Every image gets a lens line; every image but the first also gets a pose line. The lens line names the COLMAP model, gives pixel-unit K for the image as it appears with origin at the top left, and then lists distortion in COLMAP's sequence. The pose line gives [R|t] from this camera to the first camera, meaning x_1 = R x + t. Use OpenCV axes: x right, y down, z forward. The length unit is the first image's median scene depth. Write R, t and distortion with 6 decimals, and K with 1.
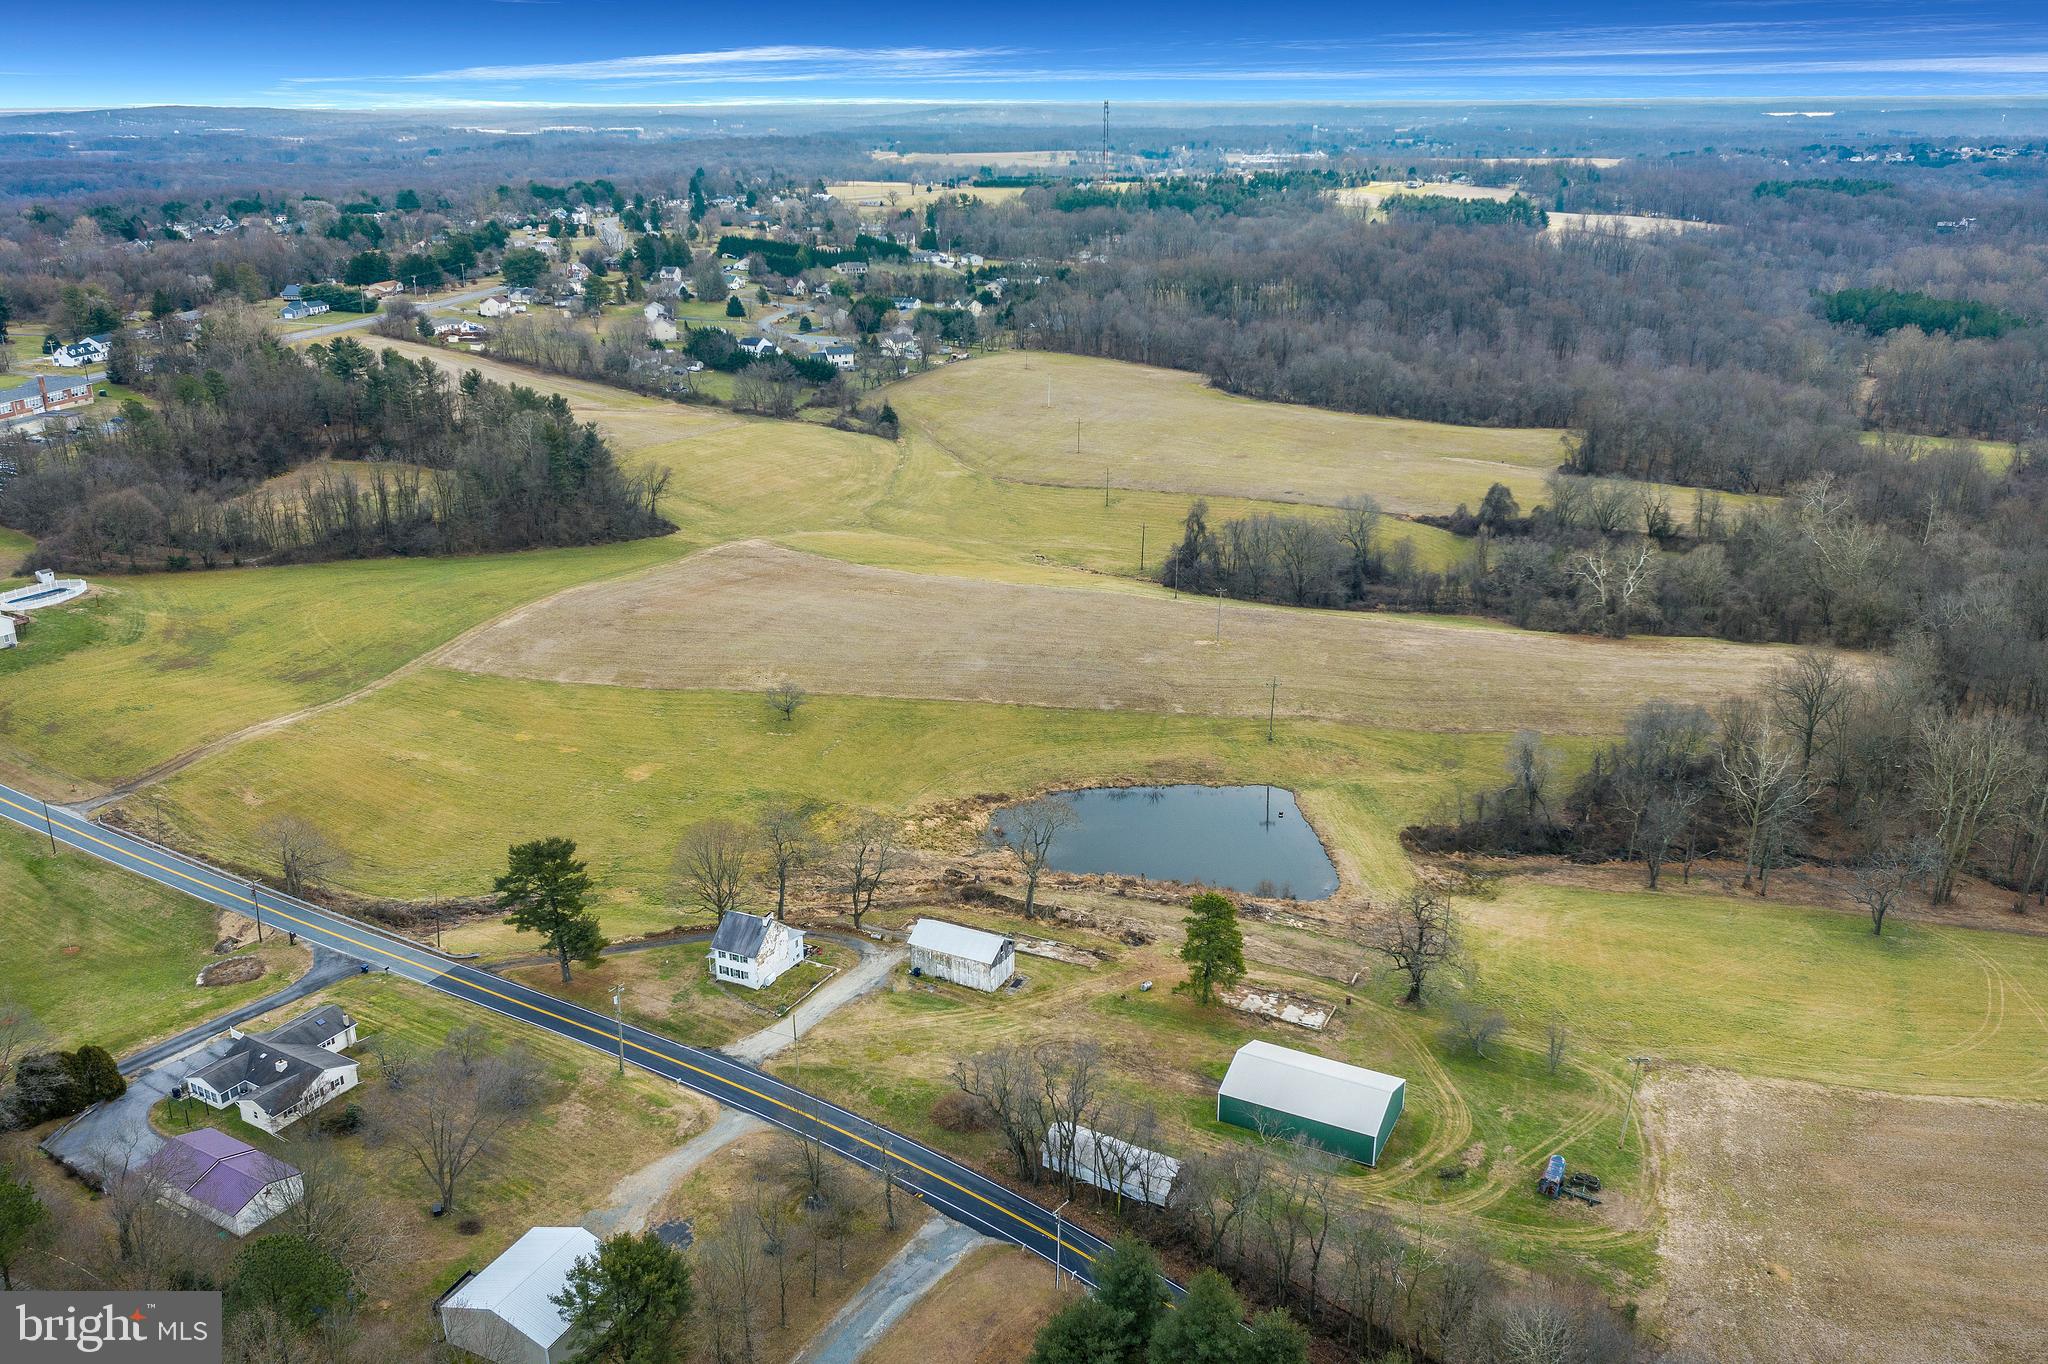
lens RADIAL K [[1627.0, 0, 1030.0], [0, 1627.0, 679.8], [0, 0, 1]] dist [0.000523, 0.001468]
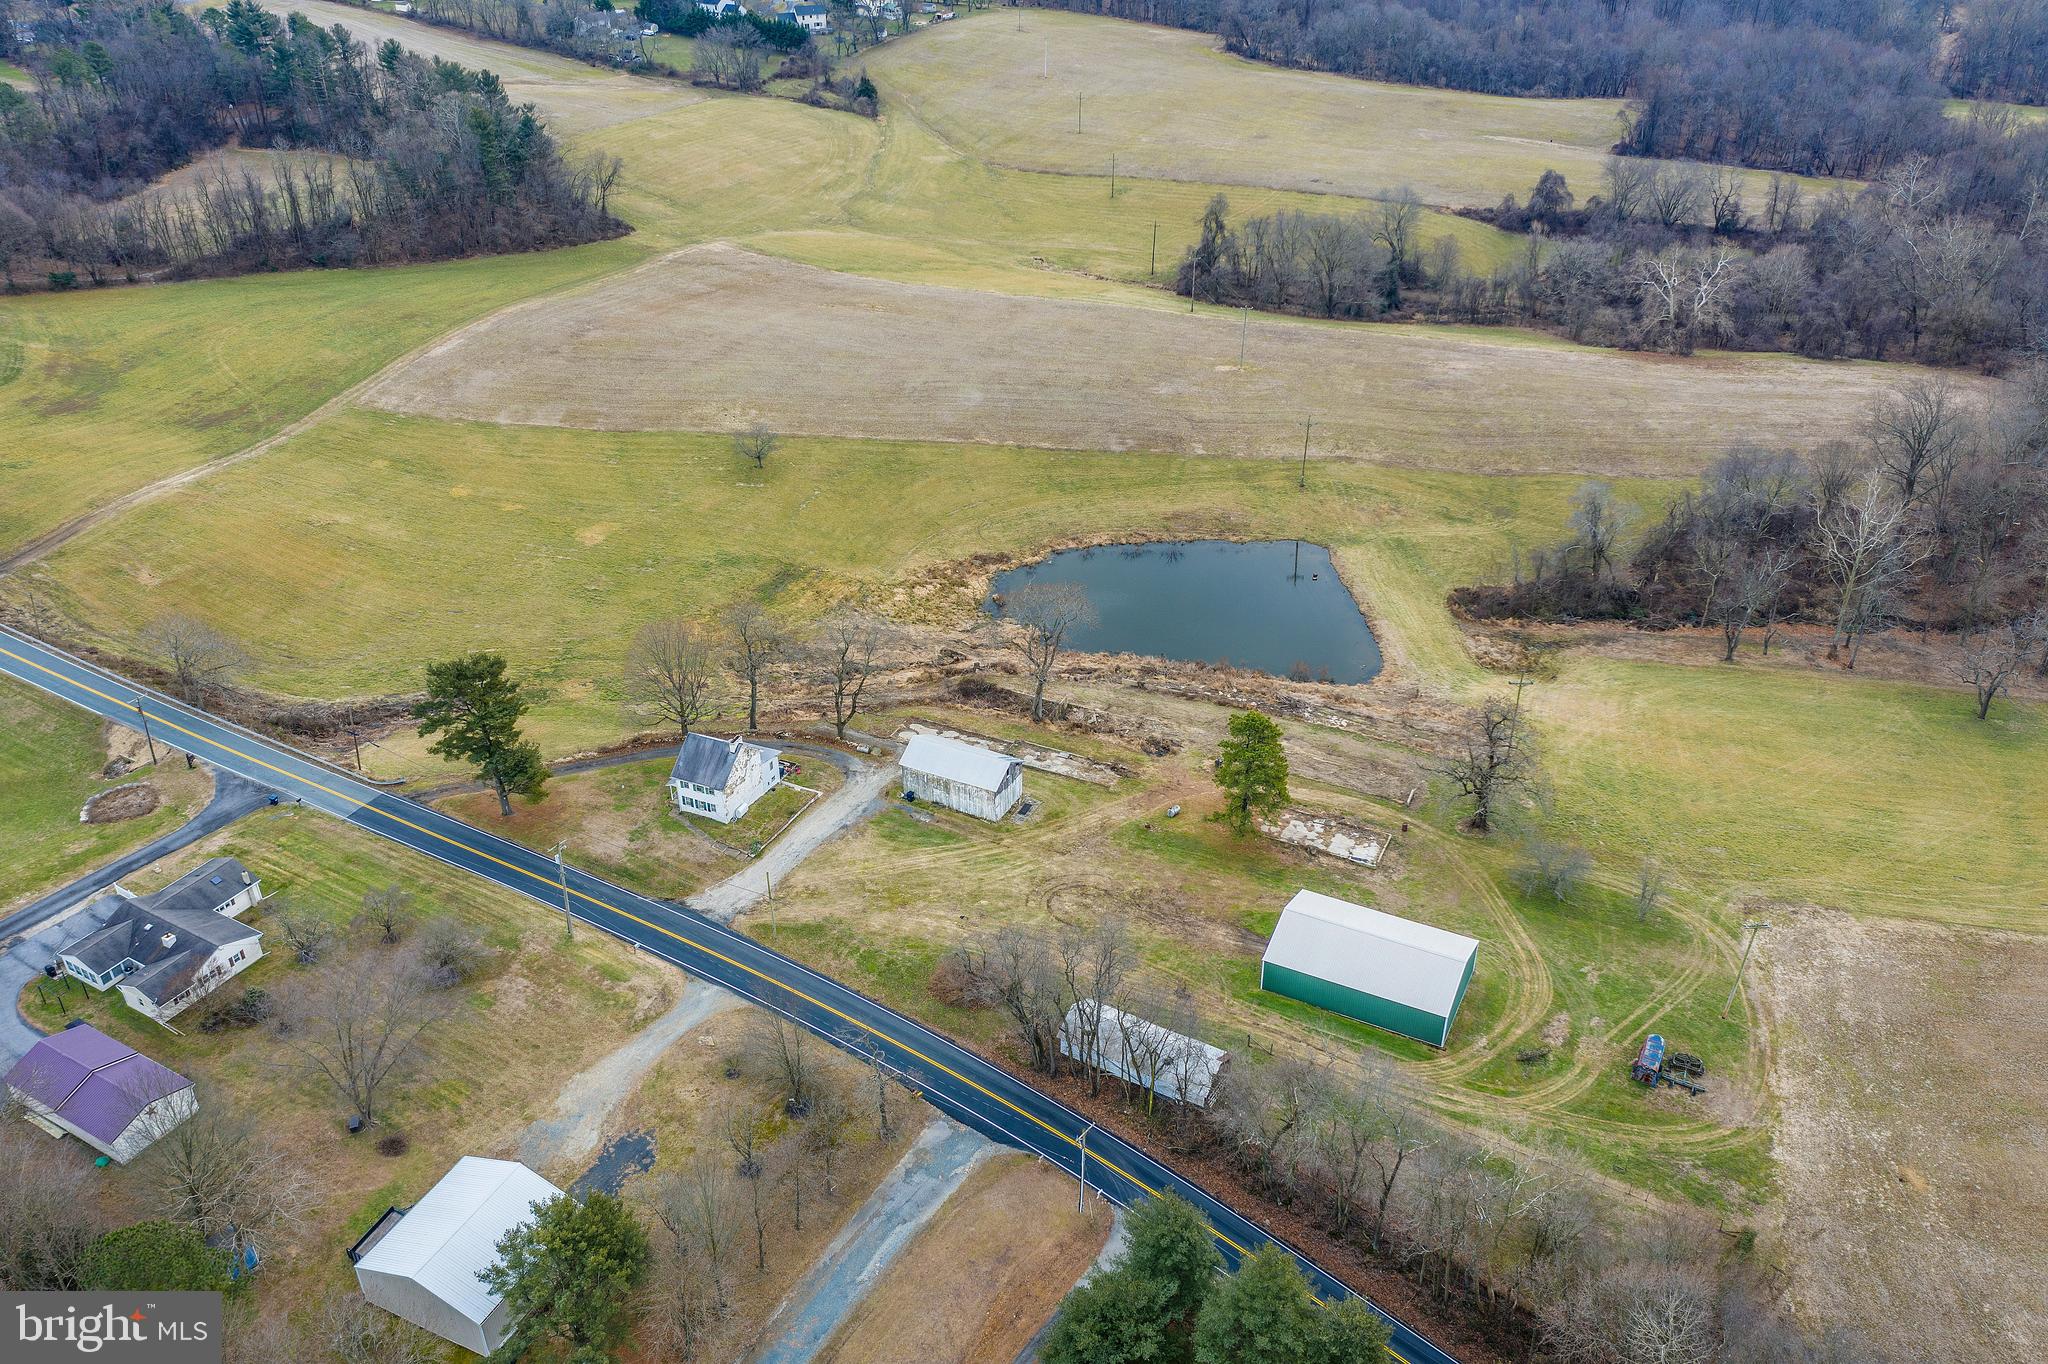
lens RADIAL K [[1627.0, 0, 1030.5], [0, 1627.0, 681.1], [0, 0, 1]] dist [0.000523, 0.001468]
pose [[0.999967, -0.006652, 0.004684, -0.007359], [0.005592, 0.980177, 0.198047, -0.044435], [-0.005909, -0.198014, 0.980181, 0.130932]]
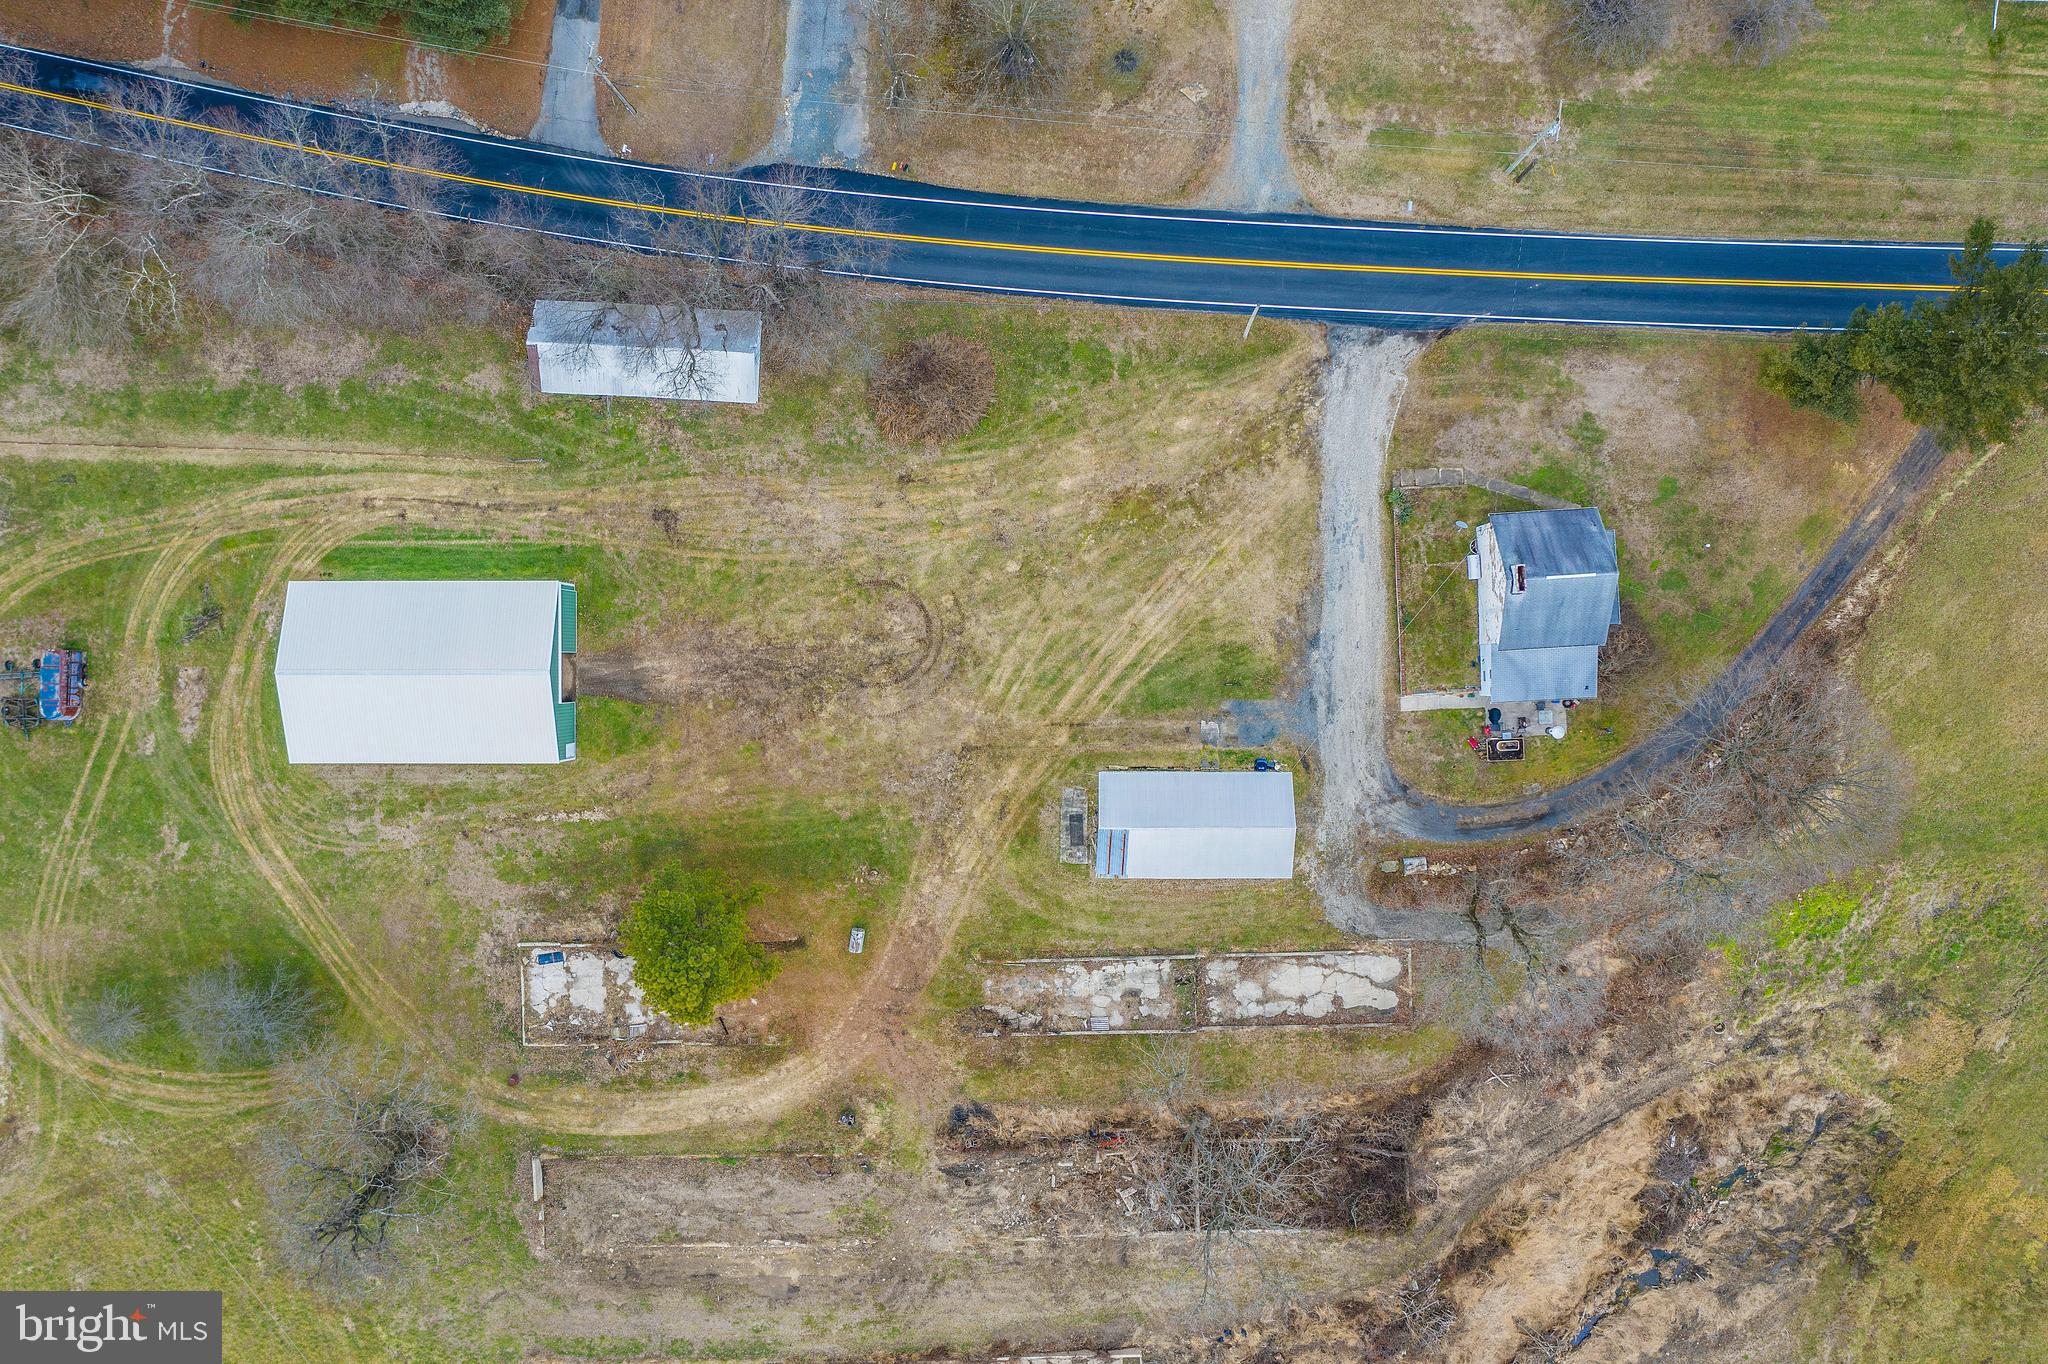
lens RADIAL K [[1627.0, 0, 1024.1], [0, 1627.0, 676.8], [0, 0, 1]] dist [0.000523, 0.001468]
pose [[-0.887919, 0.459293, 0.025505, -0.024054], [-0.132047, -0.307603, 0.942308, -0.239226], [0.440640, 0.833325, 0.333775, 0.644278]]
